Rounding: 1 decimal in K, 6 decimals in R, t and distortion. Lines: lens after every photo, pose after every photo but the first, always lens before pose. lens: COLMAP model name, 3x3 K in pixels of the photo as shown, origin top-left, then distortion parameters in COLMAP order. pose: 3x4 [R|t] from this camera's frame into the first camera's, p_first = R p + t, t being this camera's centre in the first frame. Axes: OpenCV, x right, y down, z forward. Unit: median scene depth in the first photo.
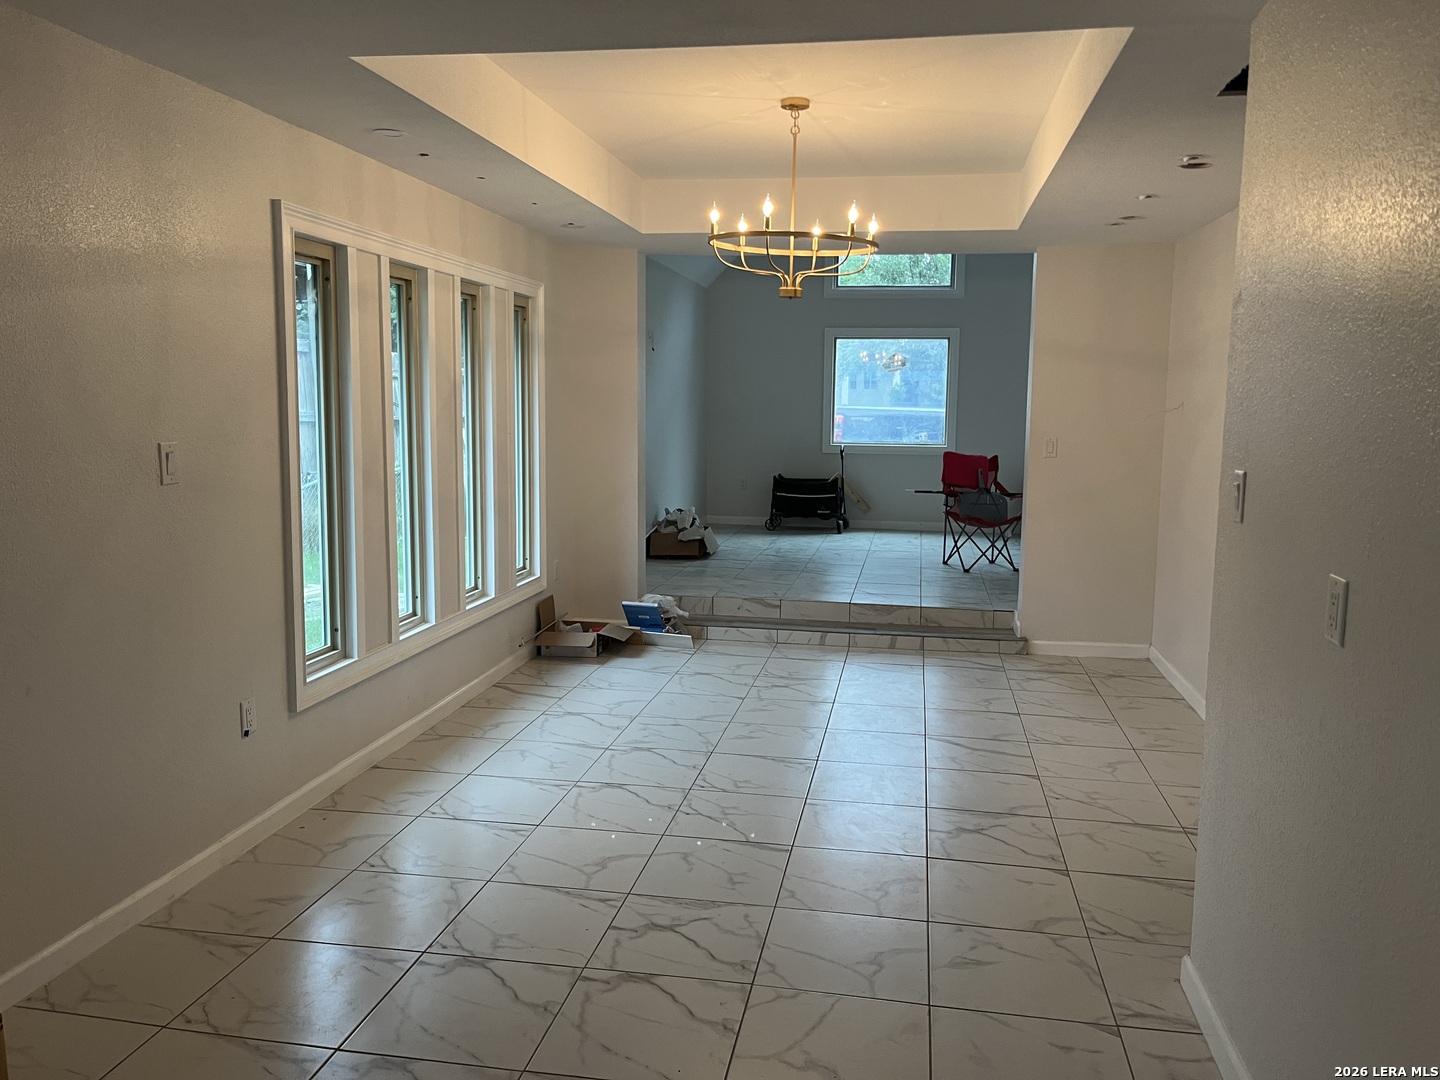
lens RADIAL K [[1118.8, 0, 723.8], [0, 1118.8, 546.0], [0, 0, 1]] dist [0.072787, -0.120719]
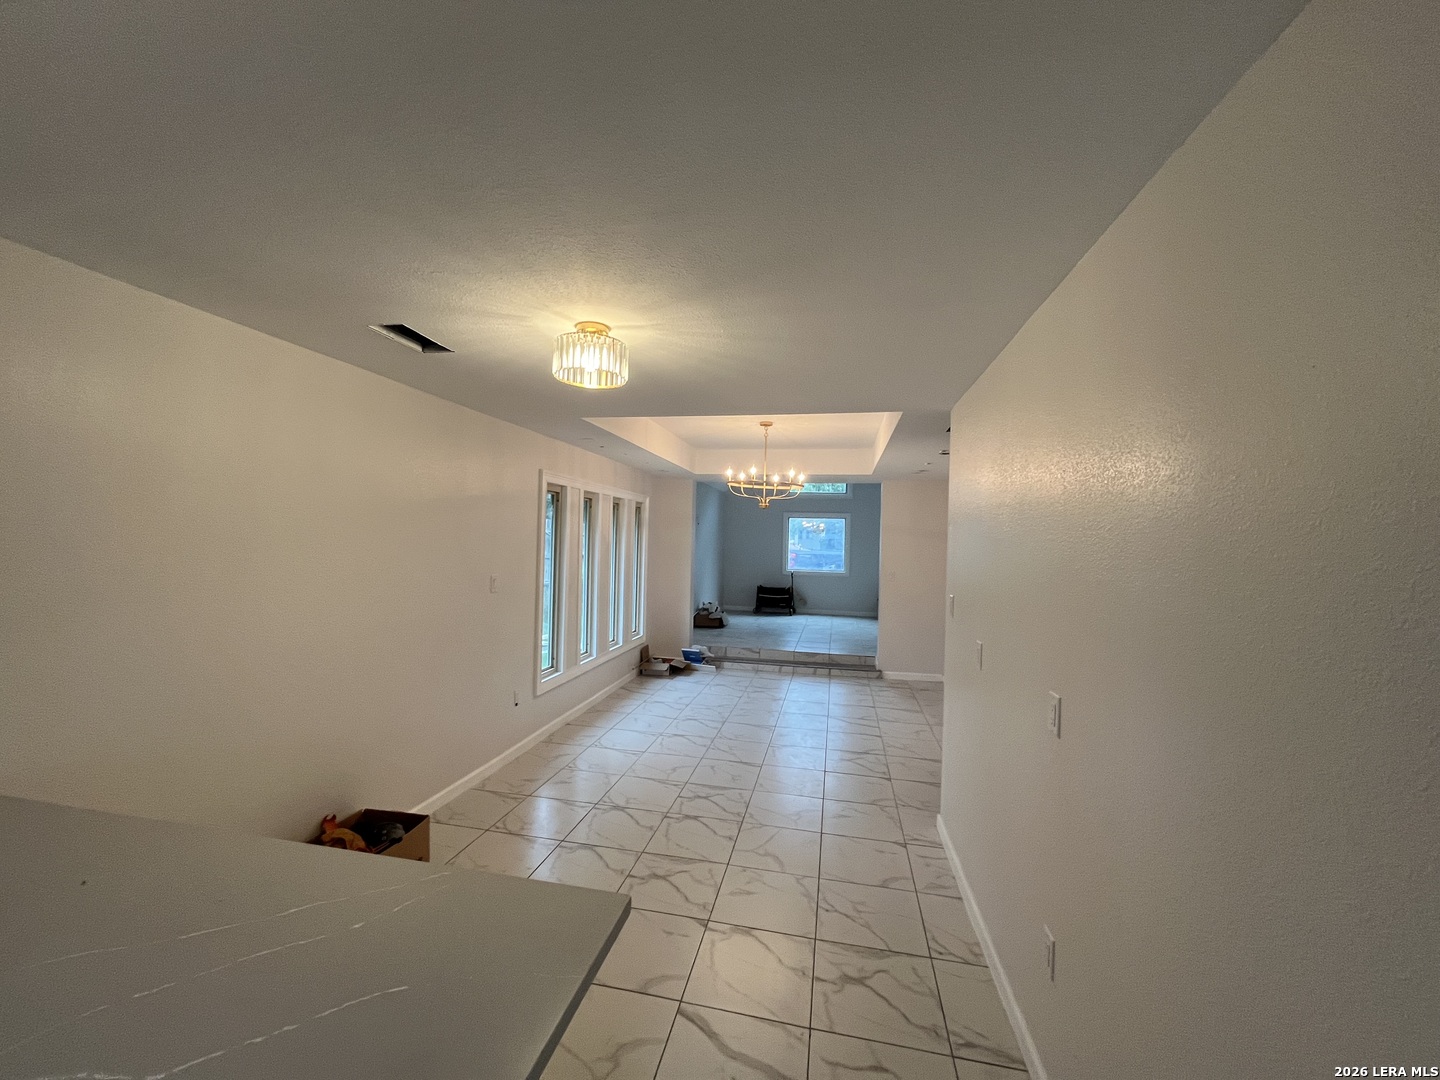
lens RADIAL K [[585.5, 0, 714.2], [0, 585.5, 541.4], [0, 0, 1]] dist [-0.000071, -0.000018]
pose [[0.999427, 0.012266, -0.031536, -0.000184], [-0.016379, 0.990887, -0.133699, -0.002944], [0.029608, 0.134139, 0.990520, -0.106380]]
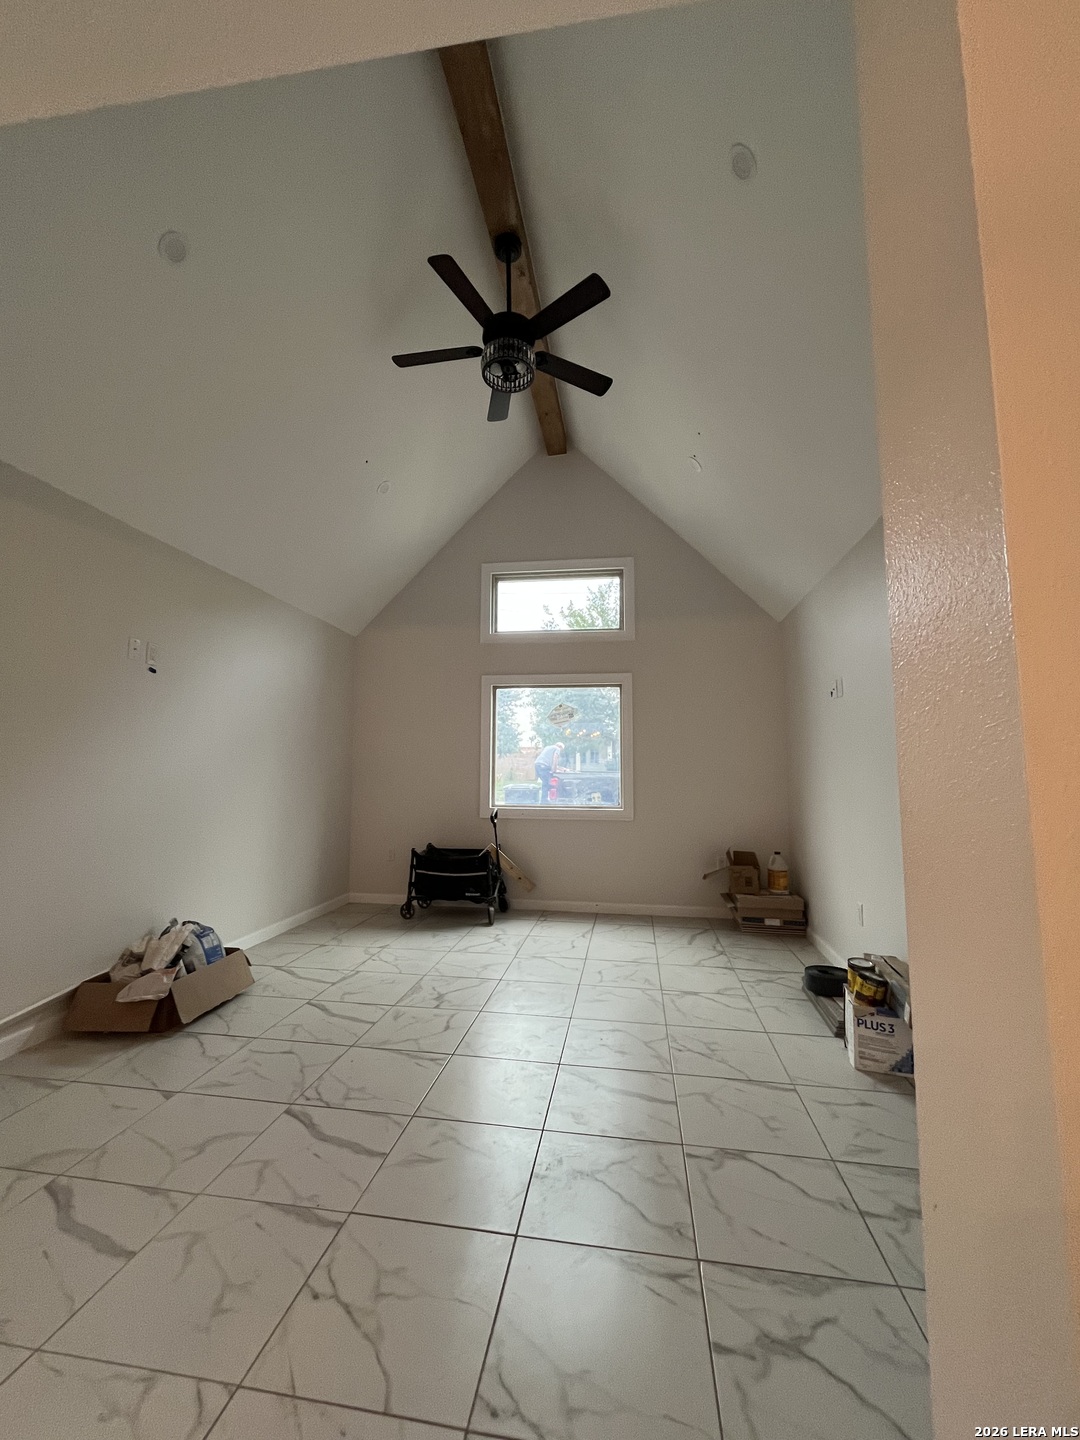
lens RADIAL K [[585.5, 0, 540.0], [0, 585.5, 720.0], [0, 0, 1]] dist [-0.000071, -0.000018]
pose [[0.998360, 0.004857, 0.057048, 0.329320], [0.008371, 0.973304, -0.229365, -0.161201], [-0.056639, 0.229466, 0.971667, 1.671873]]
